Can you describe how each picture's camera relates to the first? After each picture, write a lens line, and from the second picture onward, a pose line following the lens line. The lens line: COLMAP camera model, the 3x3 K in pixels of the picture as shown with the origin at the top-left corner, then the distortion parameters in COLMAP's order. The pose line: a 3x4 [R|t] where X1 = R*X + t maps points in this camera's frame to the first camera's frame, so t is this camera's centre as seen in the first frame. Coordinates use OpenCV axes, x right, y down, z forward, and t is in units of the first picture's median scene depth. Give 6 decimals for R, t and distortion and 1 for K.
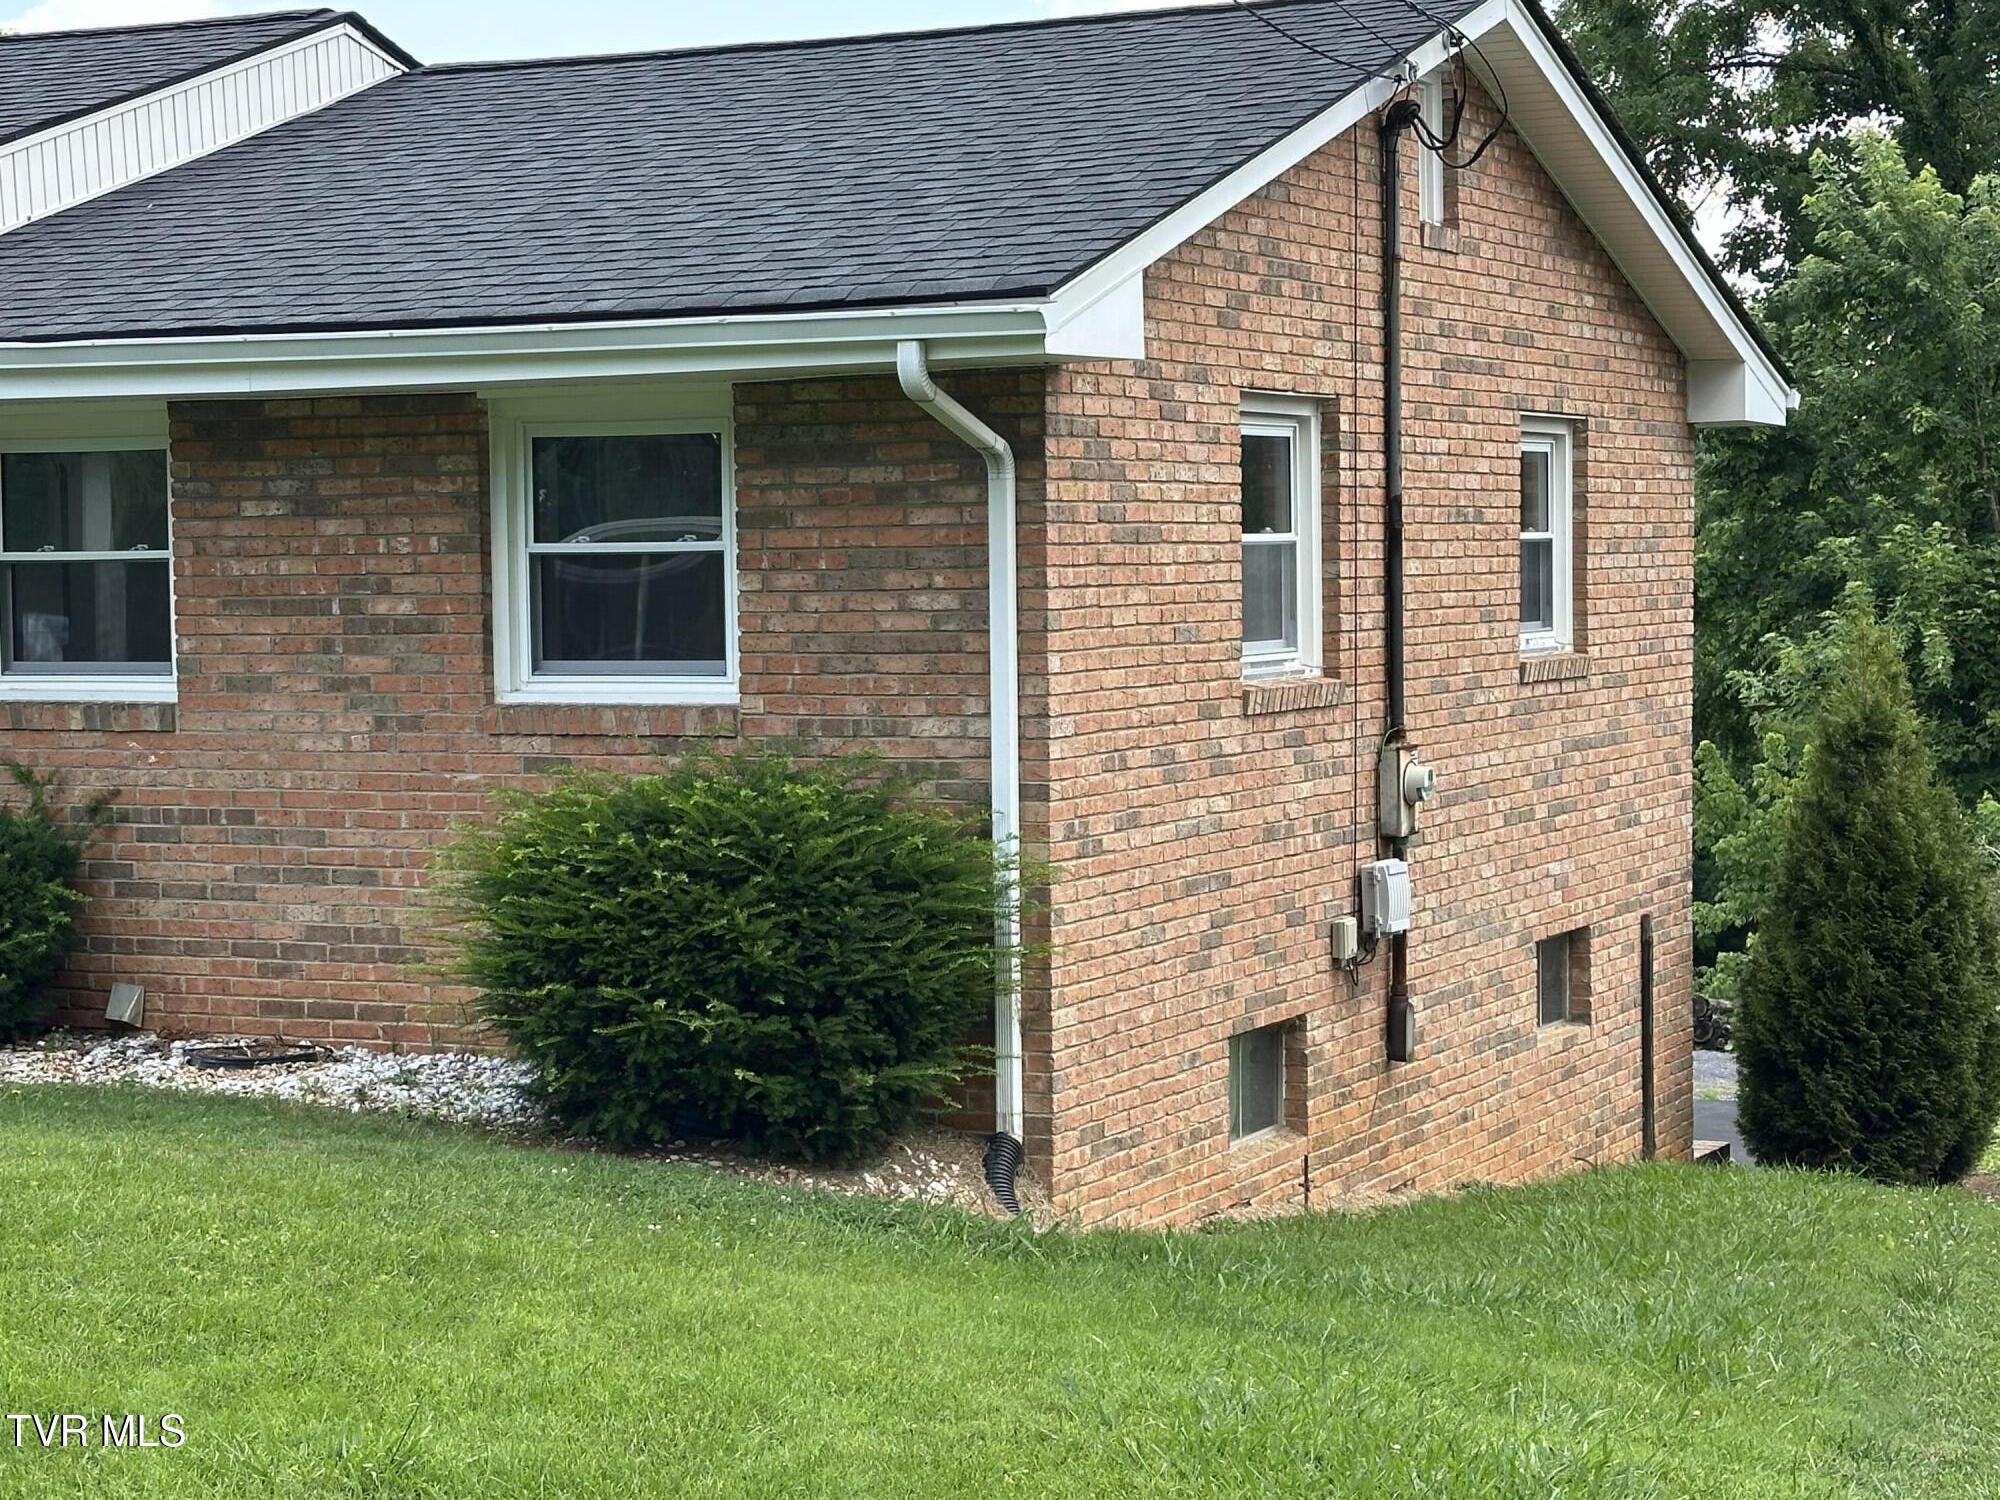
lens RADIAL K [[3908.8, 0, 1000.0], [0, 3908.8, 750.0], [0, 0, 1]] dist [0.035563, 0.087896]
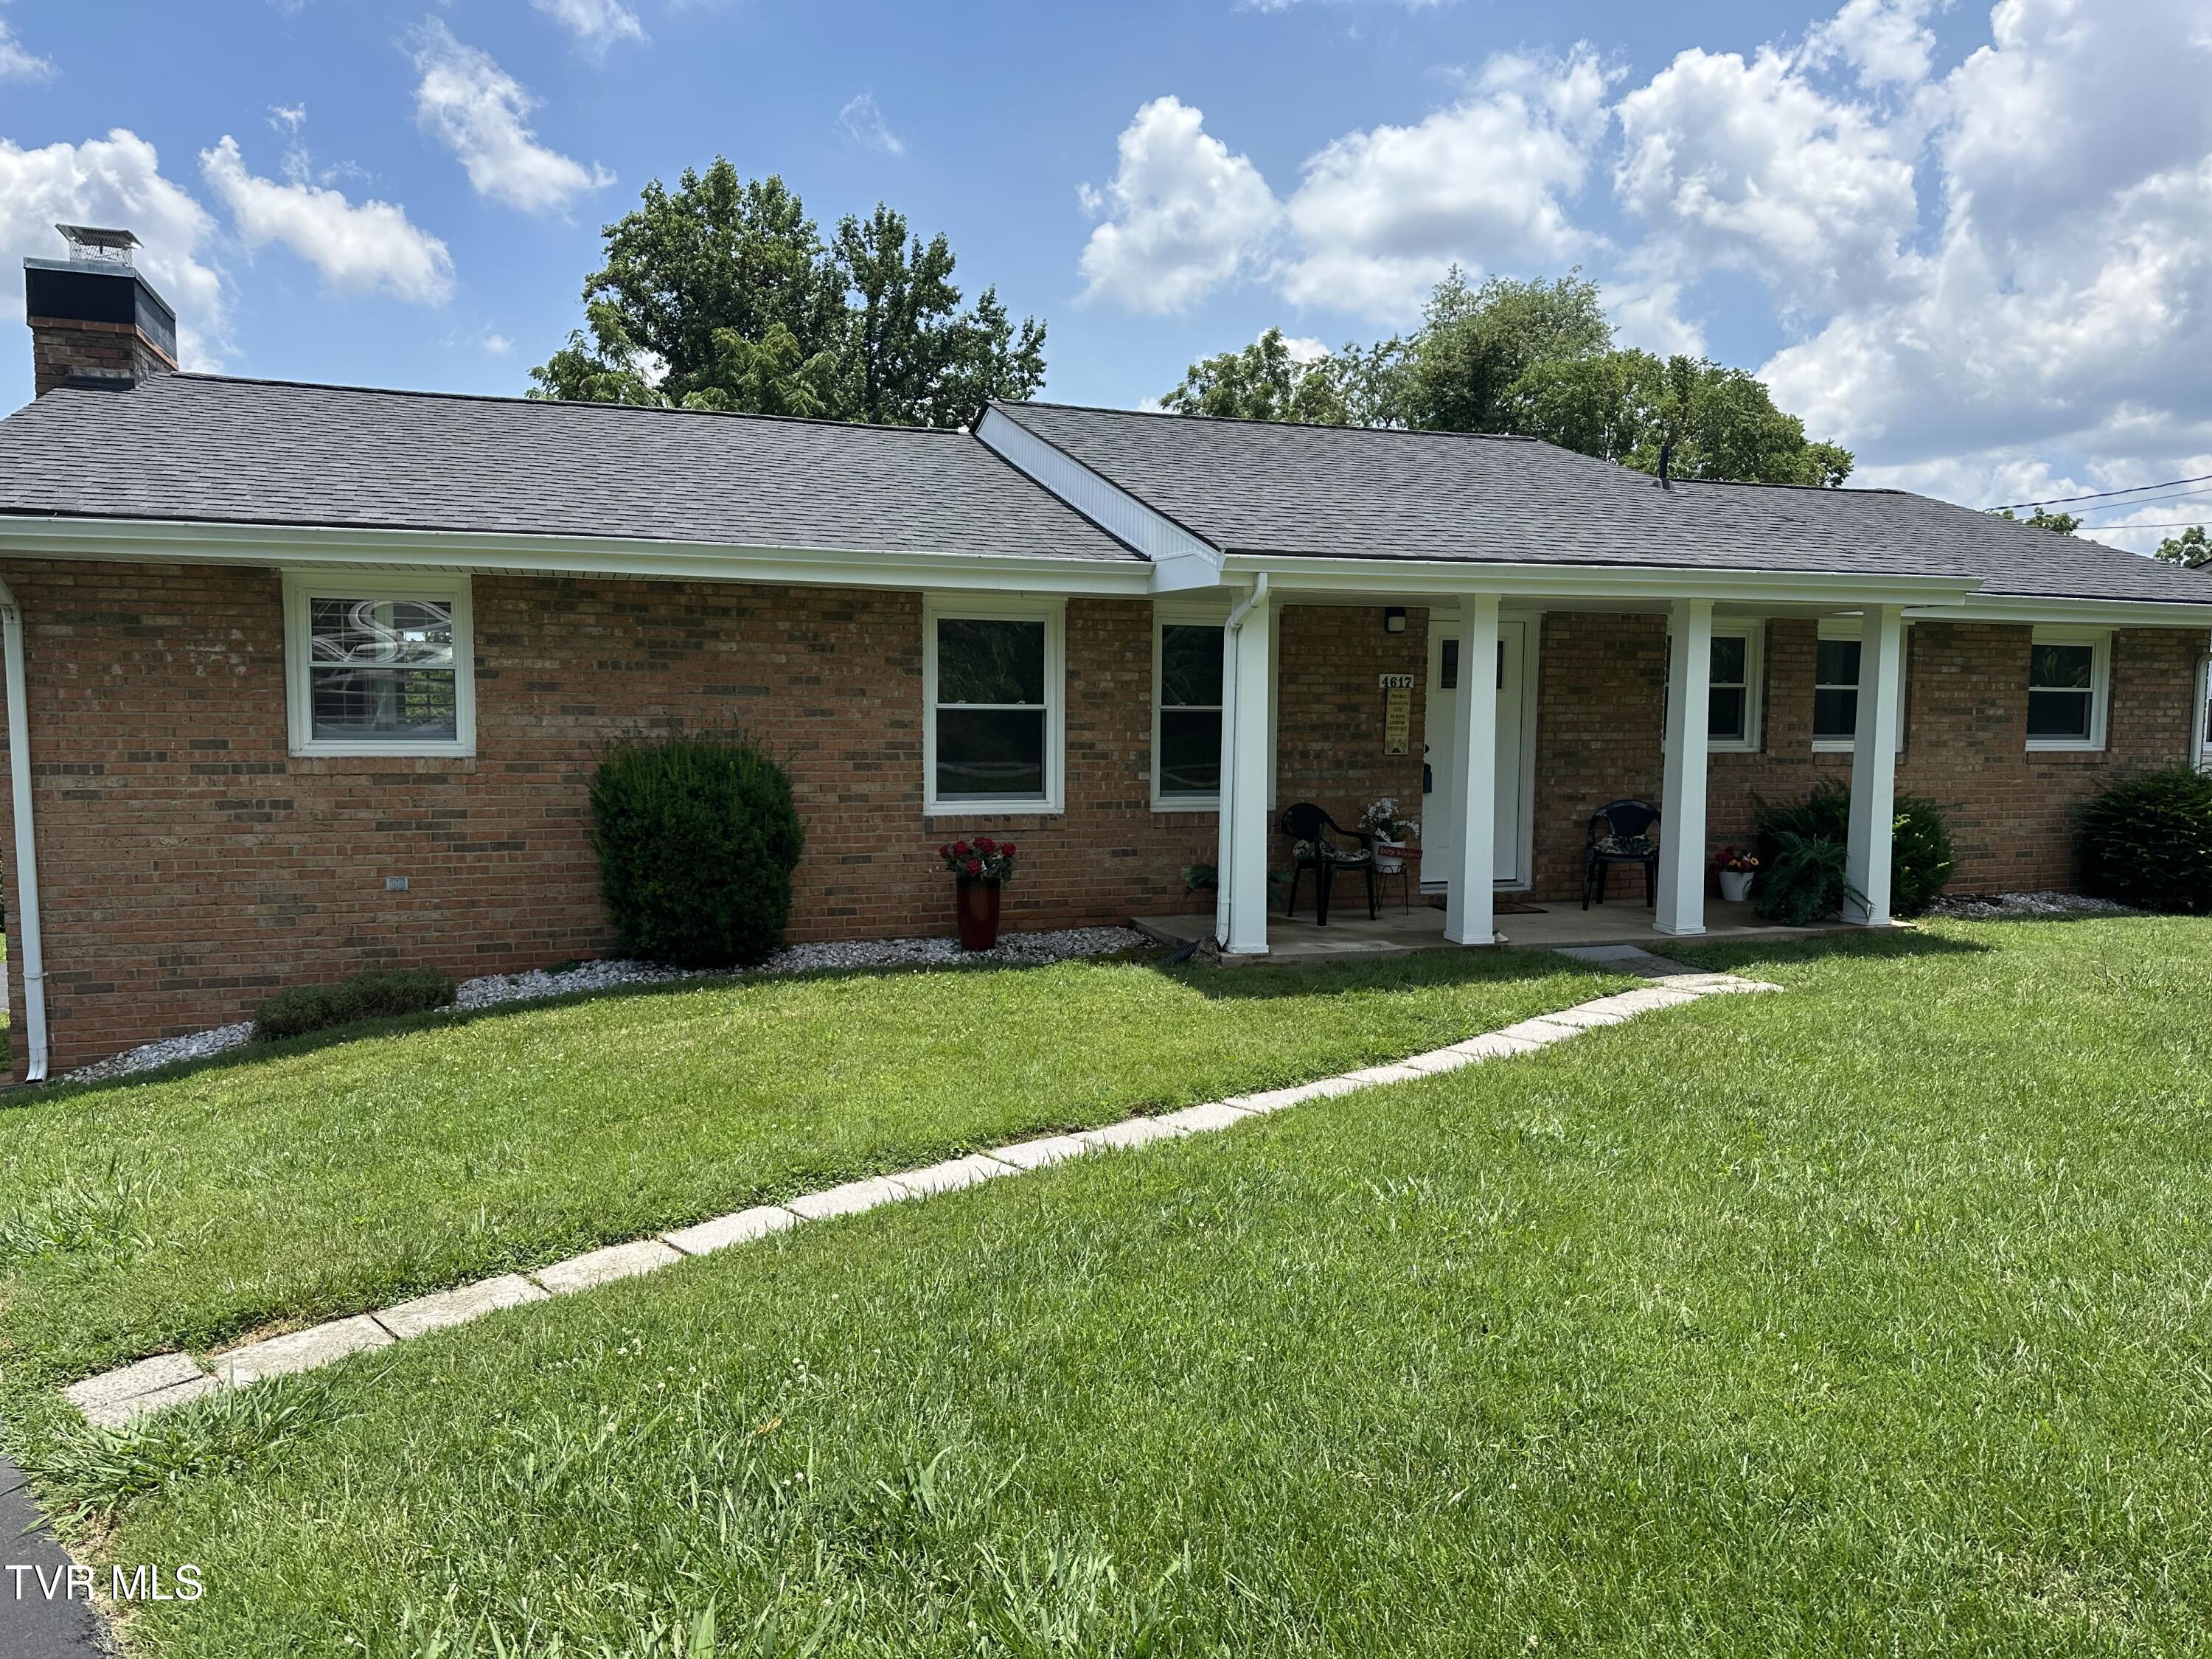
lens RADIAL K [[1559.7, 0, 1103.0], [0, 1559.7, 824.5], [0, 0, 1]] dist [0.114166, -0.157143]
pose [[0.696570, -0.037065, 0.716531, -1.235995], [0.018564, 0.999261, 0.033644, -0.010065], [-0.717249, -0.010133, 0.696744, 0.700488]]
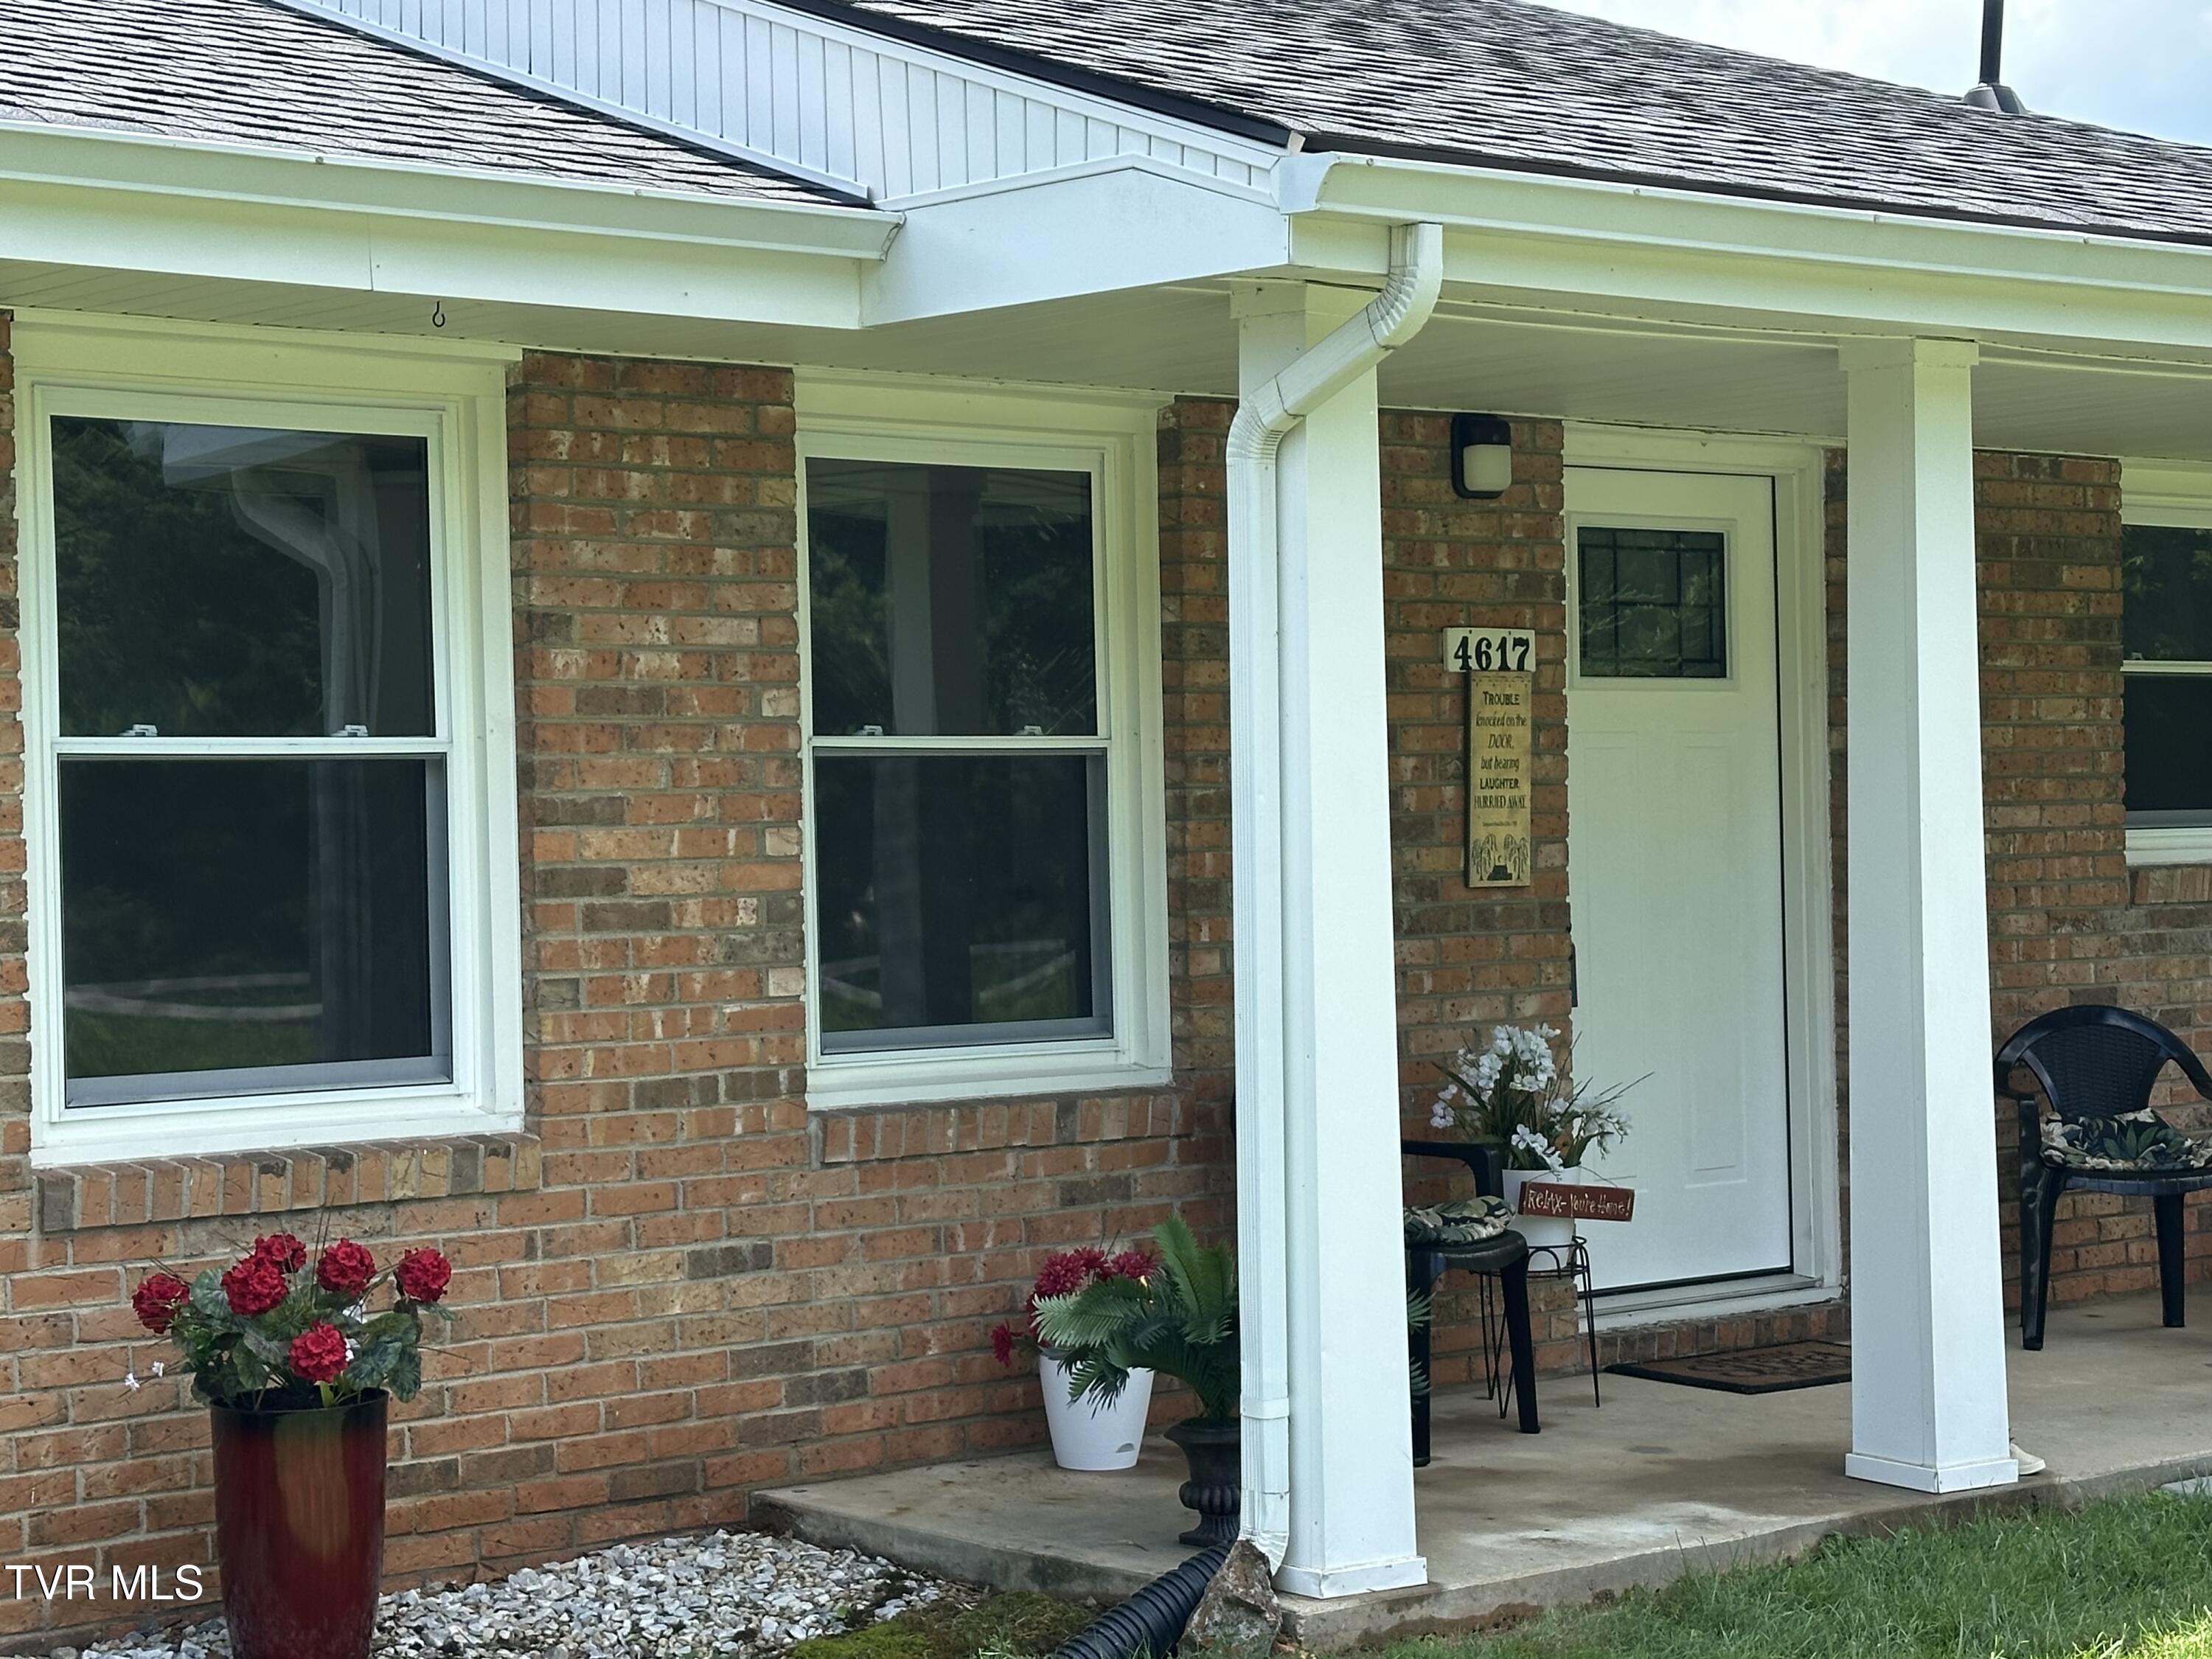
lens RADIAL K [[4093.3, 0, 1123.5], [0, 4093.3, 838.7], [0, 0, 1]] dist [0.131568, 0.198764]
pose [[0.408687, 0.002150, 0.912672, -1.171193], [0.061834, 0.997634, -0.030039, -0.007721], [-0.910578, 0.068711, 0.407587, 0.950689]]
